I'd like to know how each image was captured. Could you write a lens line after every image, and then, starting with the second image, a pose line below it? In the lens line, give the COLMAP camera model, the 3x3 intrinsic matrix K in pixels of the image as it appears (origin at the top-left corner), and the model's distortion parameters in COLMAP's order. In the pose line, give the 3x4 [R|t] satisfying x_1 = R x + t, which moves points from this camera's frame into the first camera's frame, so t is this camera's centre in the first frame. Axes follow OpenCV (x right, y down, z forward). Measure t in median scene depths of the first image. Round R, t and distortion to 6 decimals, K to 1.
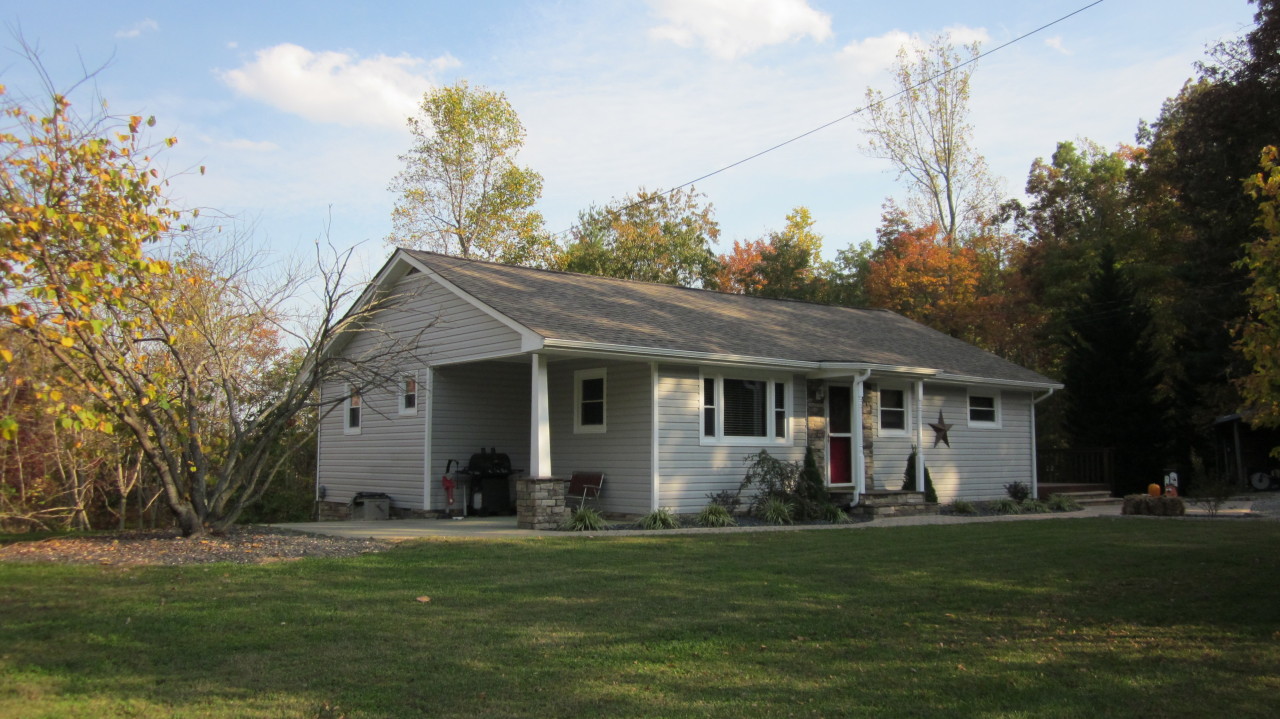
lens RADIAL K [[1057.6, 0, 633.4], [0, 1057.6, 360.9], [0, 0, 1]] dist [-0.038788, -0.000439]
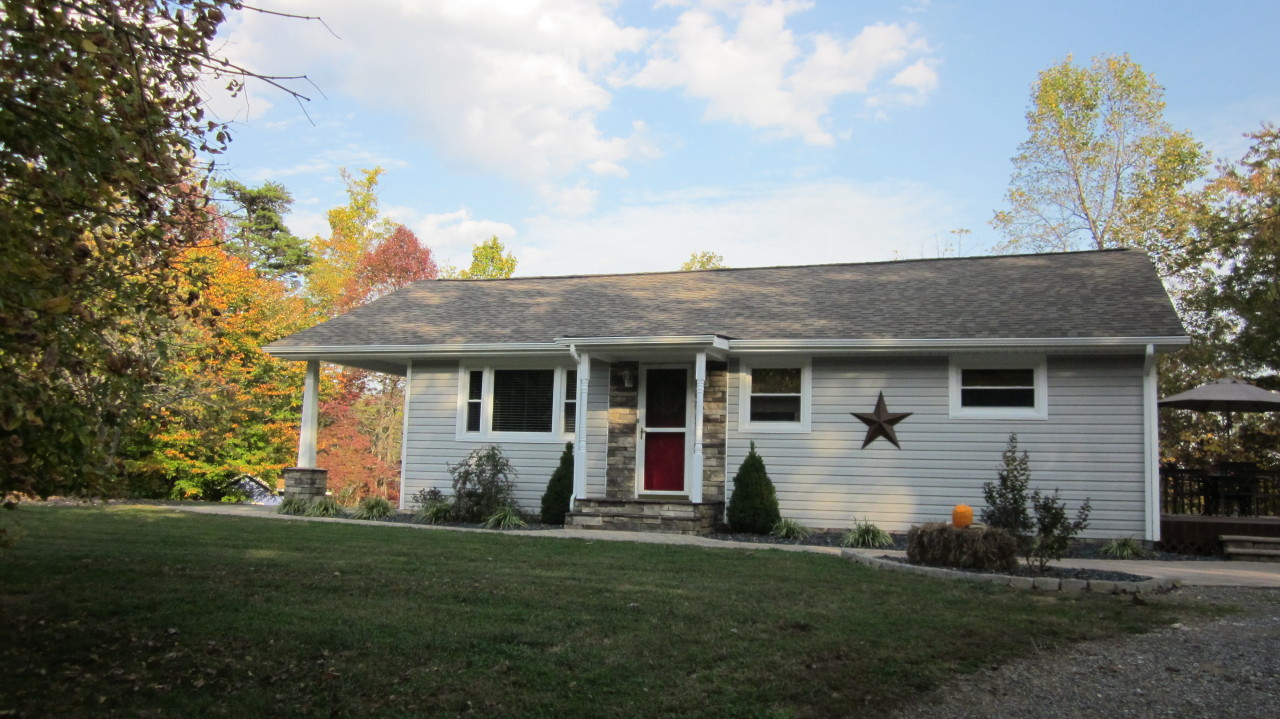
lens RADIAL K [[1057.6, 0, 633.4], [0, 1057.6, 360.9], [0, 0, 1]] dist [-0.038788, -0.000439]
pose [[0.539190, -0.082608, -0.838123, 0.860476], [0.047196, 0.996578, -0.067863, 0.071837], [0.840861, -0.002965, 0.541243, 0.554056]]
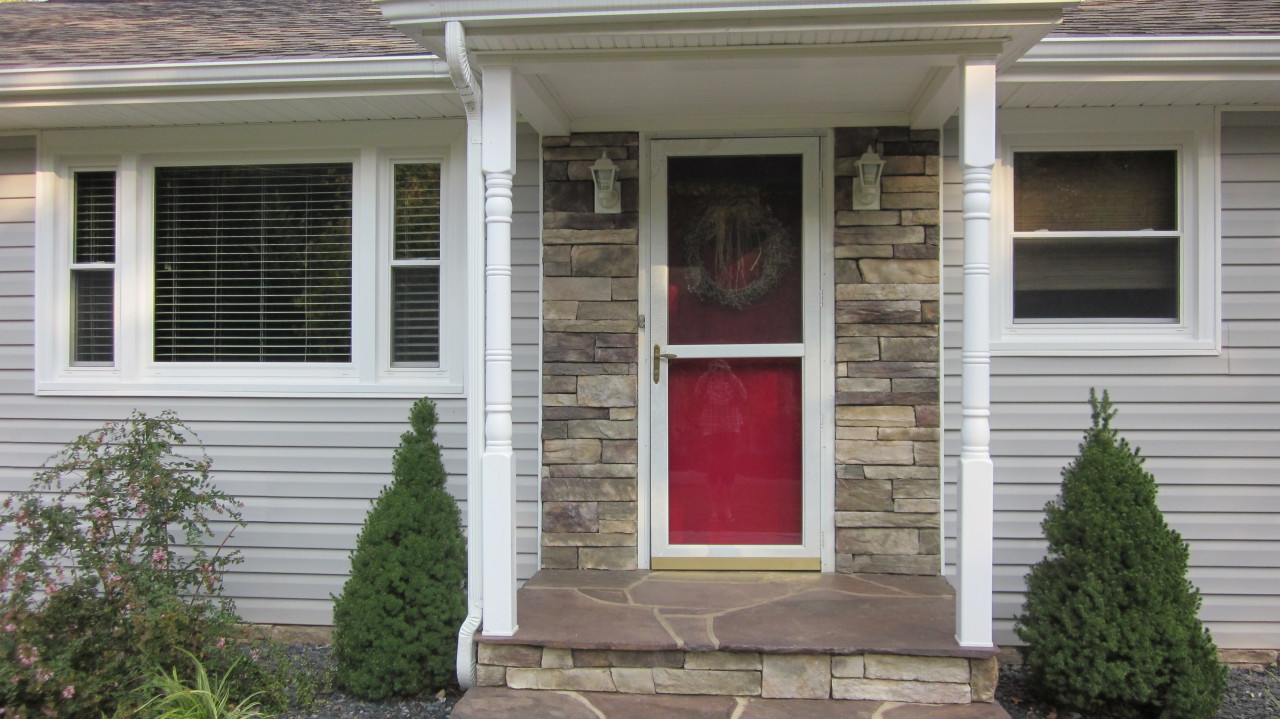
lens RADIAL K [[1057.6, 0, 633.4], [0, 1057.6, 360.9], [0, 0, 1]] dist [-0.038788, -0.000439]
pose [[0.720536, -0.001847, -0.693415, 0.353708], [0.063514, 0.995969, 0.063344, 0.055798], [0.690503, -0.089683, 0.717749, 0.811777]]
